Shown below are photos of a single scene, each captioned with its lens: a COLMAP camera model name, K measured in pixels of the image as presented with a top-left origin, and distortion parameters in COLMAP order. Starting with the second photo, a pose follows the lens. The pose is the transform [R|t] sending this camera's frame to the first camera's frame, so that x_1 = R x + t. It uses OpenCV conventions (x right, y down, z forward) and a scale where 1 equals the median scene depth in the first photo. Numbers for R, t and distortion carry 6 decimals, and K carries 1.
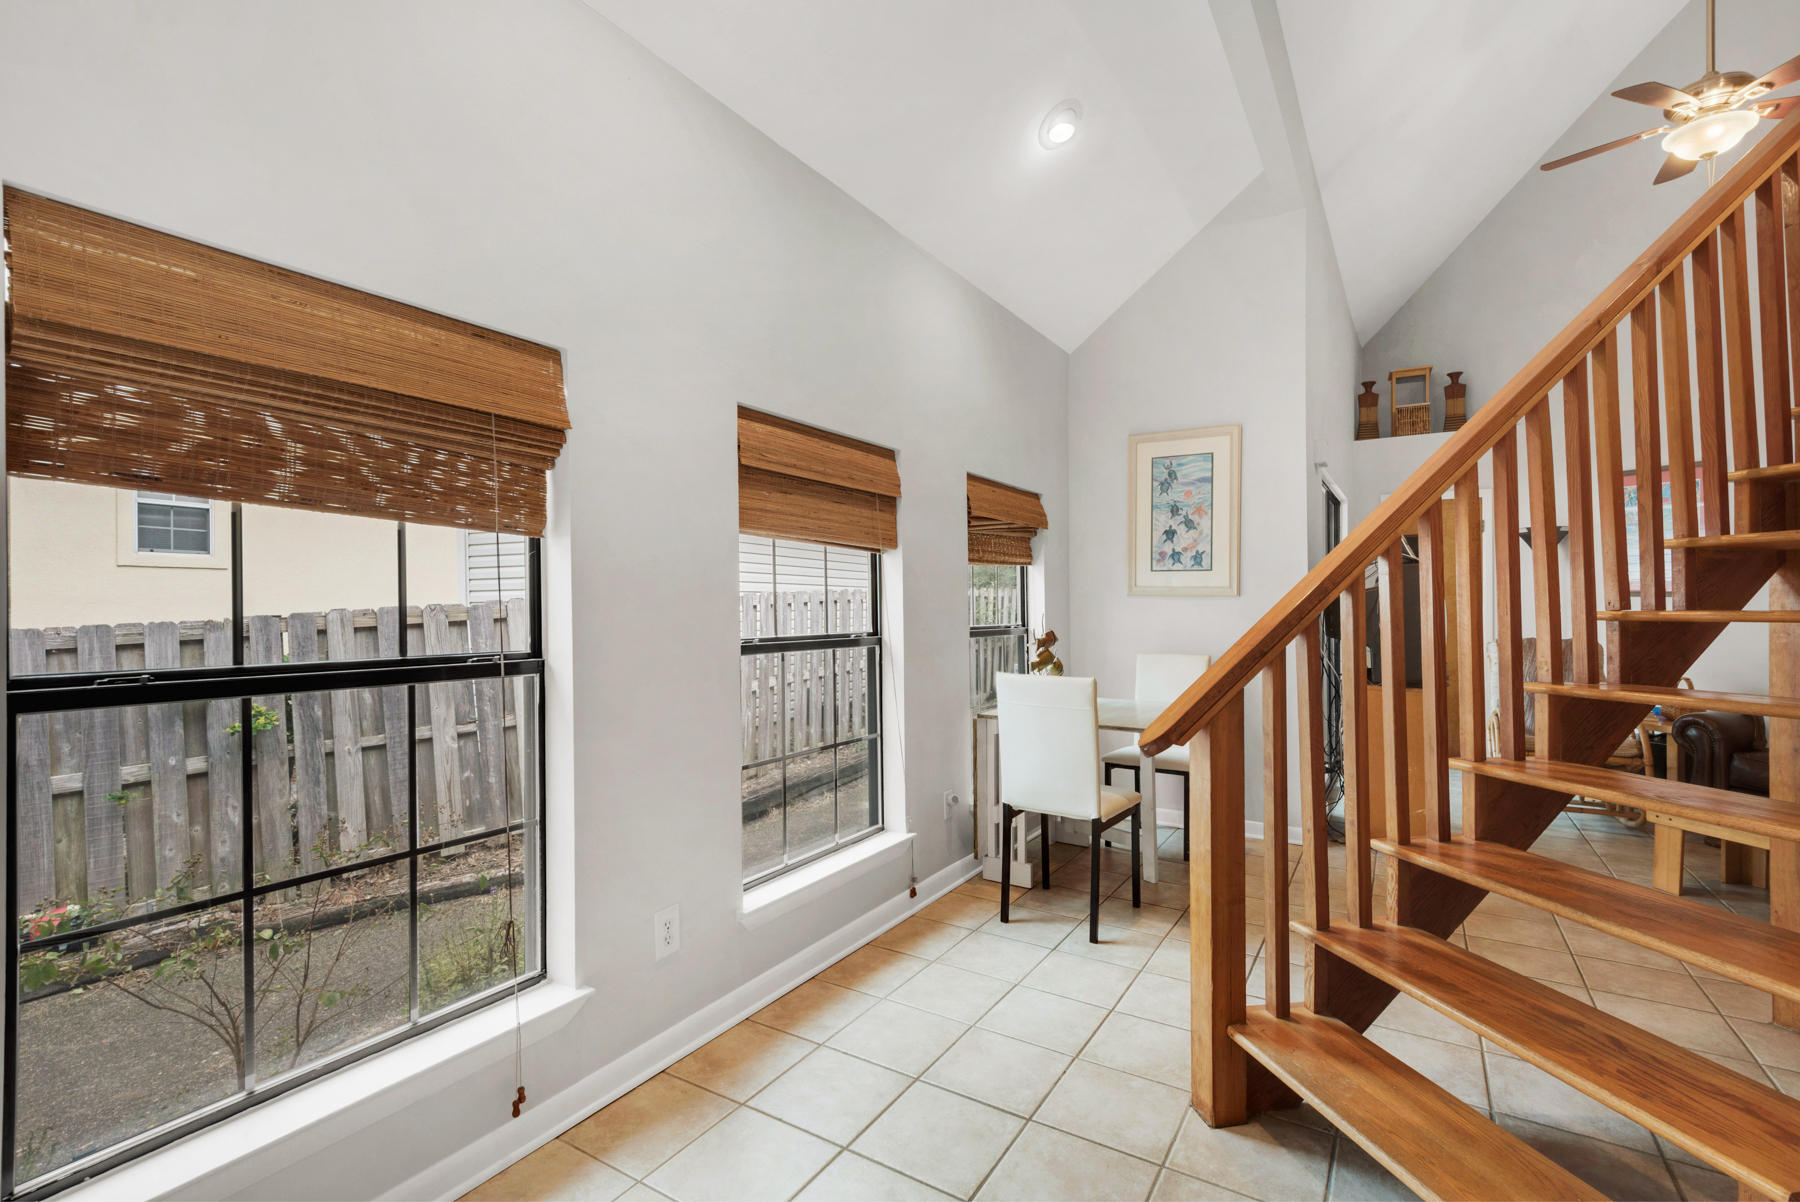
lens RADIAL K [[820.0, 0, 916.2], [0, 820.0, 602.7], [0, 0, 1]] dist [0.042118, -0.022319]
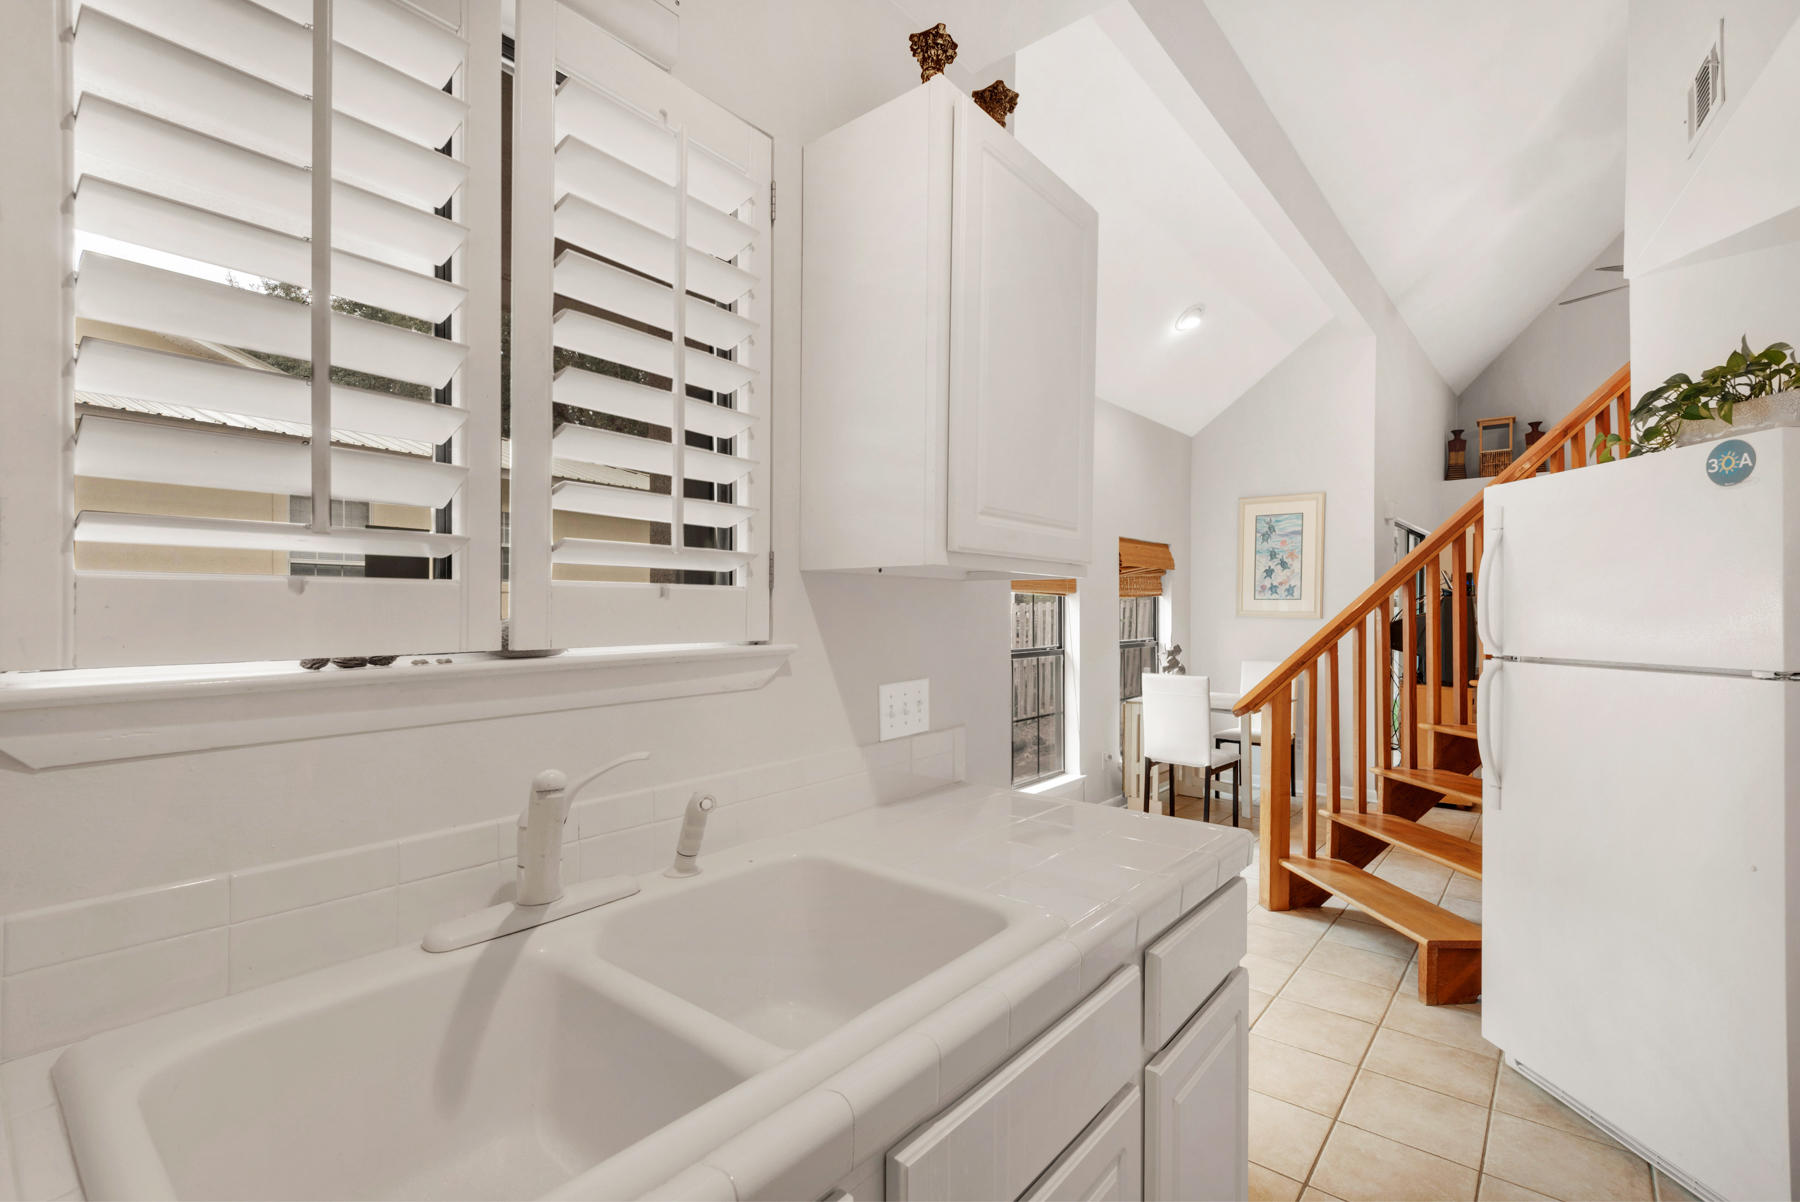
lens RADIAL K [[787.2, 0, 892.4], [0, 787.2, 640.7], [0, 0, 1]] dist [0.001675, -0.000102]
pose [[0.985175, 0.001733, -0.171542, -0.081536], [0.005095, 0.999212, 0.039352, -0.026418], [0.171475, -0.039643, 0.984391, -0.395823]]
